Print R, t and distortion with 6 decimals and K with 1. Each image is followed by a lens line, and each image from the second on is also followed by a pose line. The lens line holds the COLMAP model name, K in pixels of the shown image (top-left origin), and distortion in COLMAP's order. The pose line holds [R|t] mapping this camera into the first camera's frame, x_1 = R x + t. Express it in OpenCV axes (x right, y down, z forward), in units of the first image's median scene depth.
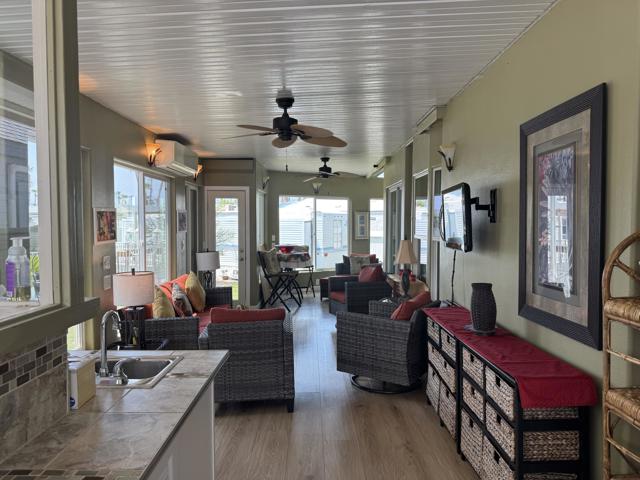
lens RADIAL K [[447.7, 0, 318.4], [0, 447.7, 242.8], [0, 0, 1]] dist [0.089440, -0.131529]
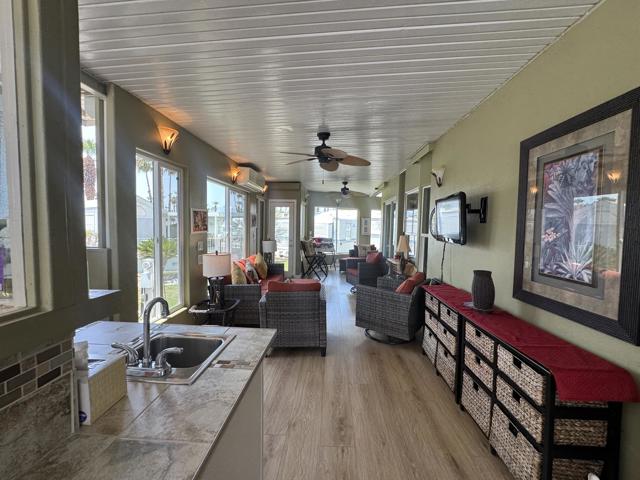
lens RADIAL K [[256.3, 0, 320.0], [0, 256.3, 240.0], [0, 0, 1]] dist [-0.001743, 0.000216]
pose [[0.998055, 0.023732, -0.057645, -0.033459], [-0.022991, 0.999645, 0.013480, 0.004404], [0.057944, -0.012129, 0.998246, 0.205102]]
